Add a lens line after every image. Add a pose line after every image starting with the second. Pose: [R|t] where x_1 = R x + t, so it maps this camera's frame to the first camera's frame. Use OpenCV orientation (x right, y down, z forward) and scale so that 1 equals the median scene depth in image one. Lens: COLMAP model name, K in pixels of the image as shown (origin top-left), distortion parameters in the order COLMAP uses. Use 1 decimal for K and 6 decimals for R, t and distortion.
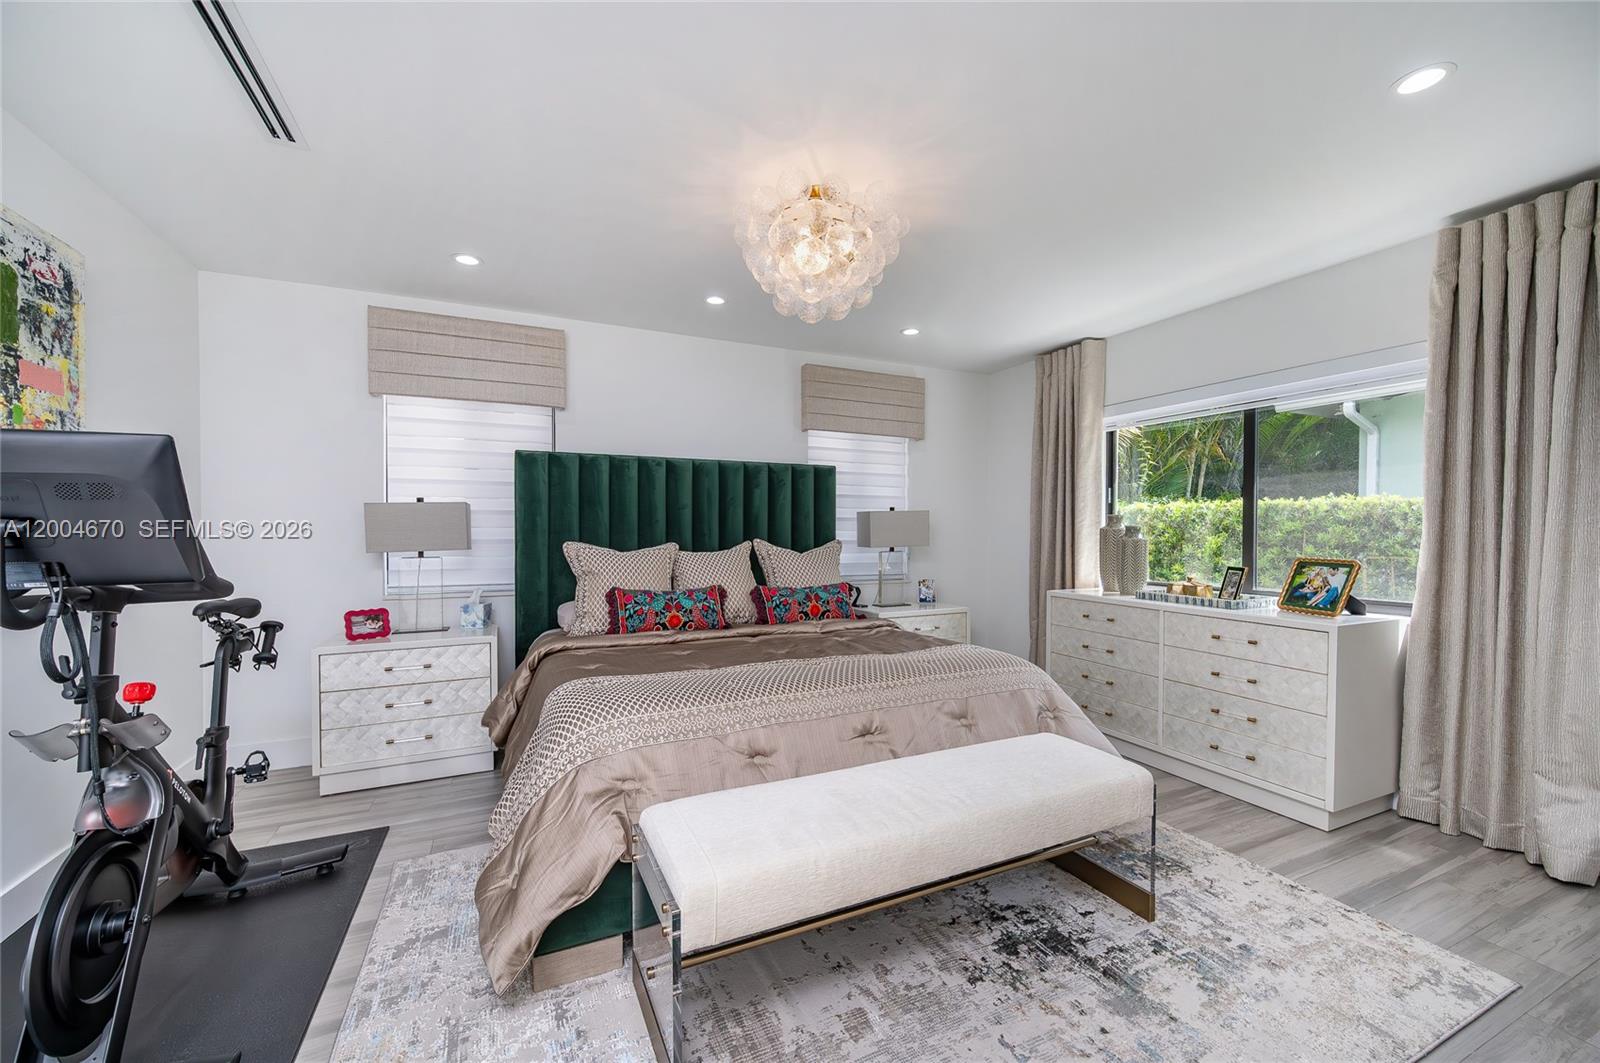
lens RADIAL K [[629.4, 0, 798.2], [0, 629.4, 536.8], [0, 0, 1]] dist [0.001025, 0.000179]
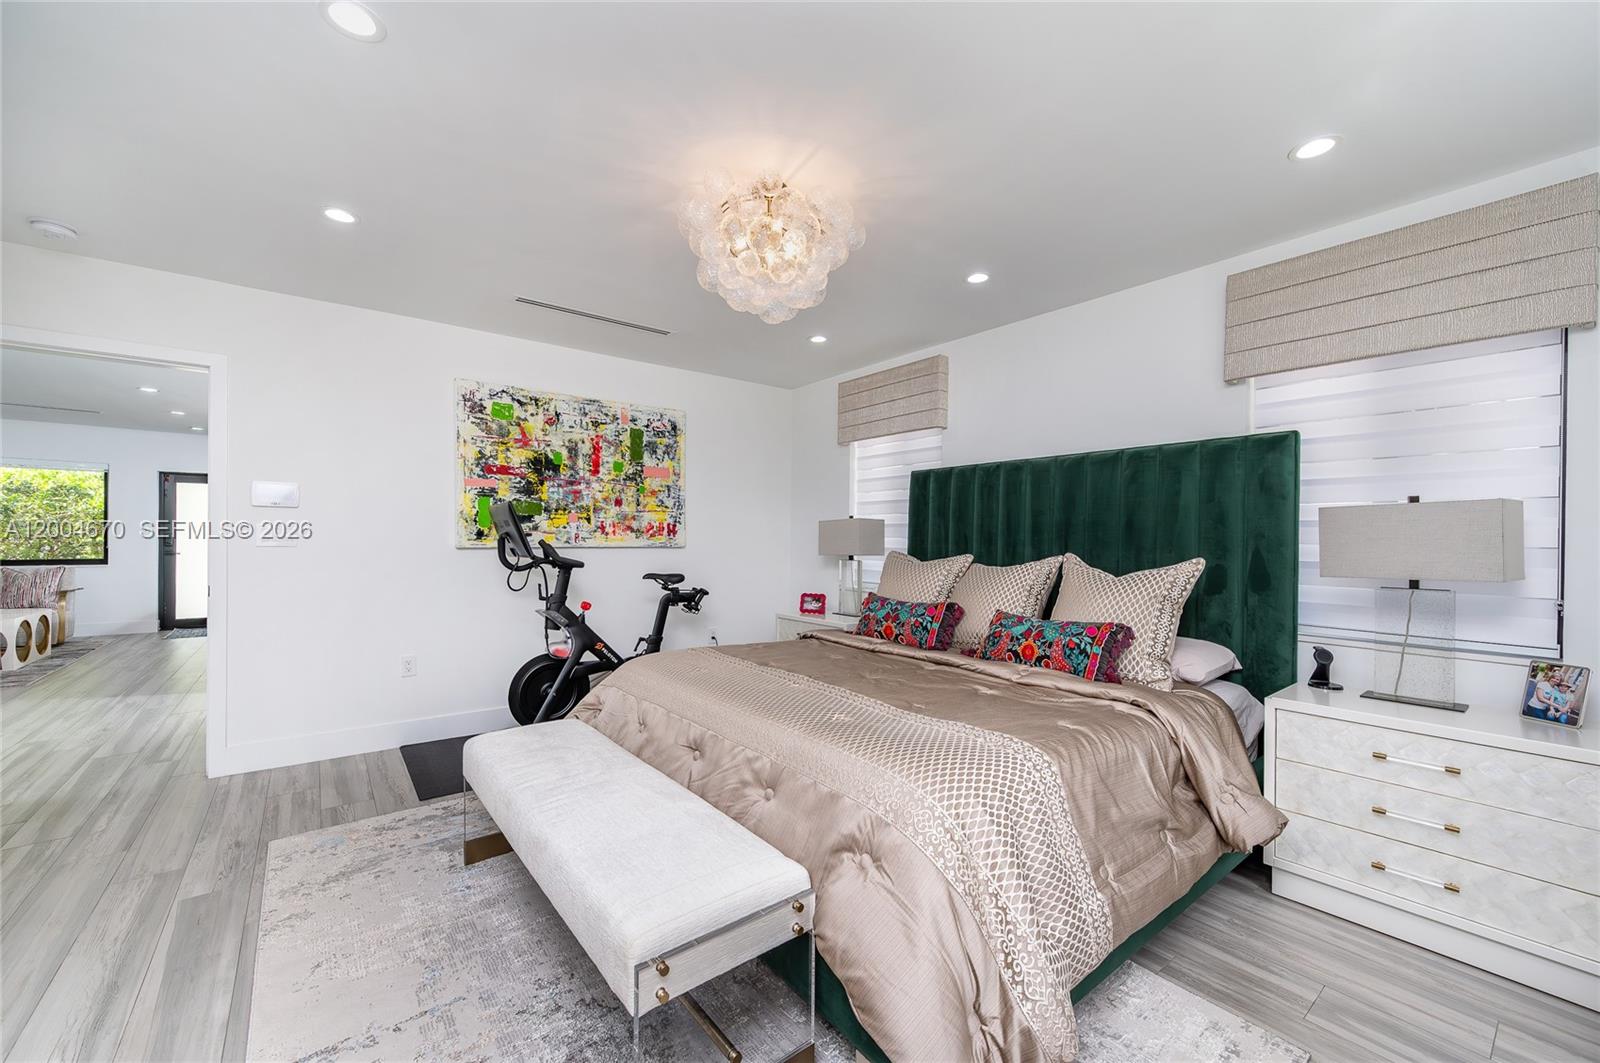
lens RADIAL K [[629.4, 0, 798.2], [0, 629.4, 536.8], [0, 0, 1]] dist [0.001025, 0.000179]
pose [[0.224004, -0.002985, -0.974584, 0.739667], [-0.018847, 0.999795, -0.007394, -0.005449], [0.974406, 0.020024, 0.223902, 0.634259]]
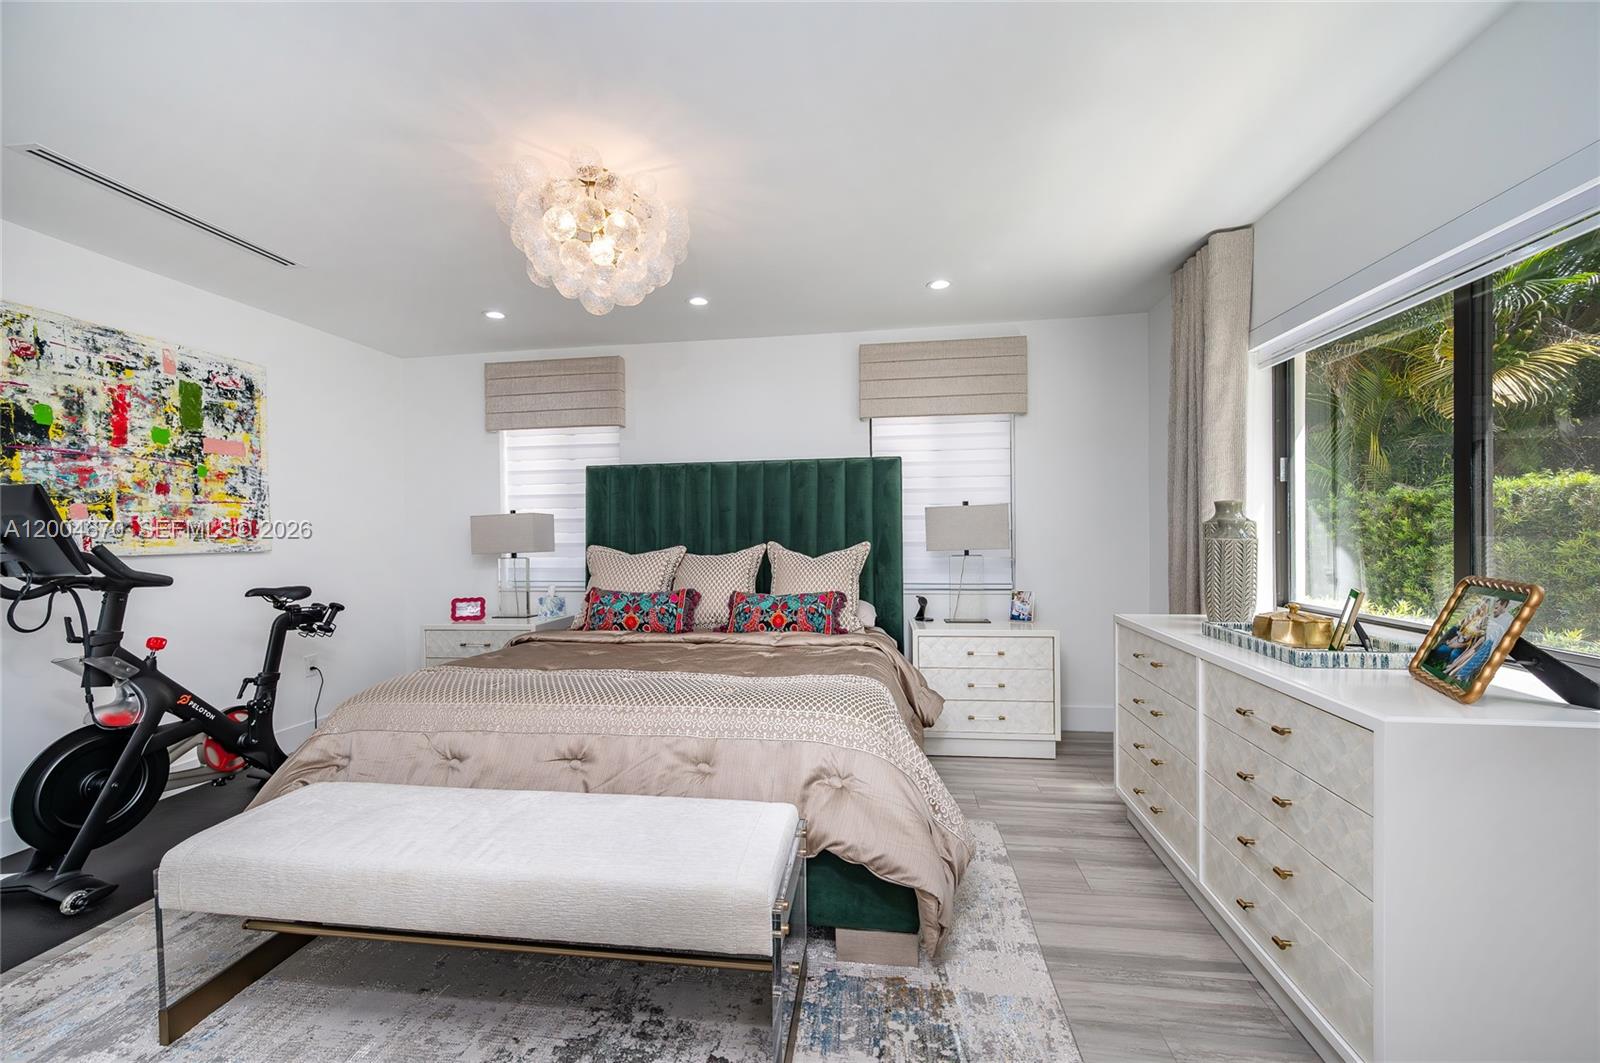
lens RADIAL K [[629.4, 0, 798.2], [0, 629.4, 536.8], [0, 0, 1]] dist [0.001025, 0.000179]
pose [[0.836122, -0.008800, -0.548473, 0.601385], [0.009071, 0.999956, -0.002216, -0.001519], [0.548469, -0.003122, 0.836165, 0.285831]]
